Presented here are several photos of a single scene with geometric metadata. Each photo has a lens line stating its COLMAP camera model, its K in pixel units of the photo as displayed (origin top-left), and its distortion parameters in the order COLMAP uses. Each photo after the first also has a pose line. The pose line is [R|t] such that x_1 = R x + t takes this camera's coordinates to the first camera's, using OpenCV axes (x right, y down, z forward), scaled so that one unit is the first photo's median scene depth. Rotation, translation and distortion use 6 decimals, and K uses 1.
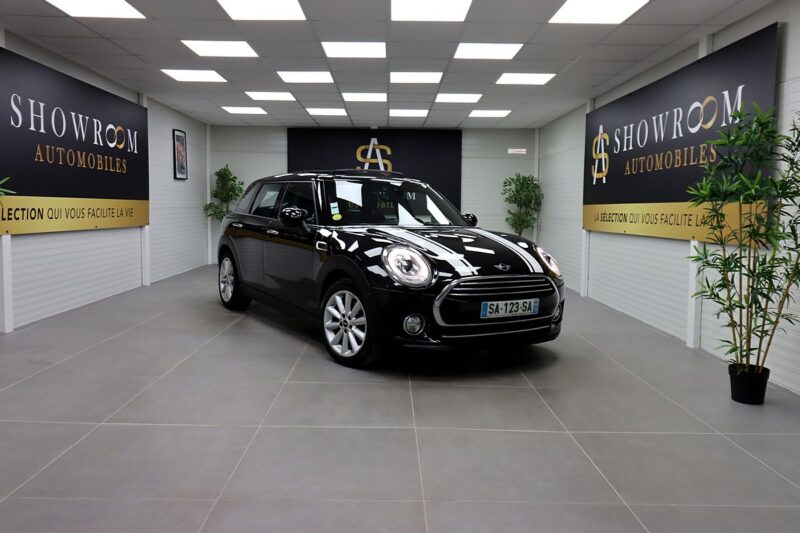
lens RADIAL K [[641.1, 0, 399.7], [0, 641.1, 266.5], [0, 0, 1]] dist [0.027308, -0.023024]
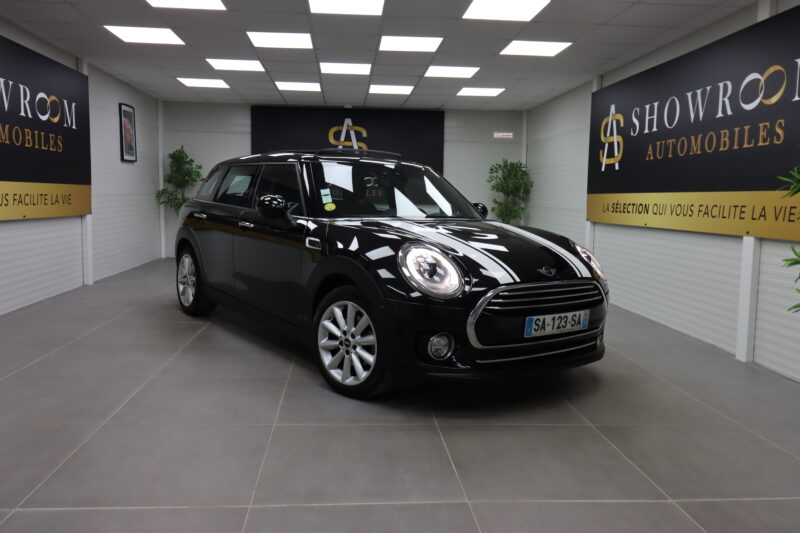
lens RADIAL K [[641.1, 0, 401.9], [0, 641.1, 266.3], [0, 0, 1]] dist [0.027308, -0.023024]
pose [[0.997343, -0.001395, 0.072829, -0.052713], [0.000082, 0.999838, 0.018021, -0.013425], [-0.072842, -0.017967, 0.997182, 0.149554]]
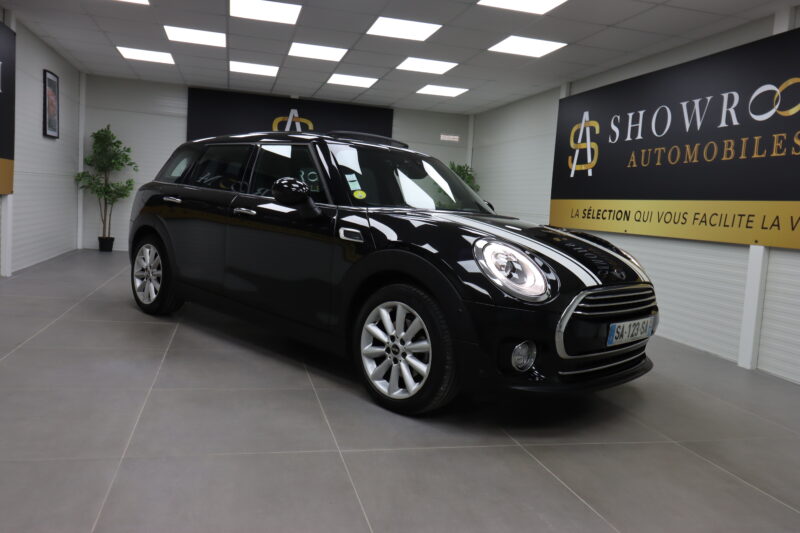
lens RADIAL K [[619.3, 0, 406.6], [0, 619.3, 266.9], [0, 0, 1]] dist [0.026640, -0.024009]
pose [[0.966595, 0.027183, 0.254865, -0.174639], [-0.031483, 0.999422, 0.012806, -0.006002], [-0.254369, -0.020402, 0.966892, 0.256700]]
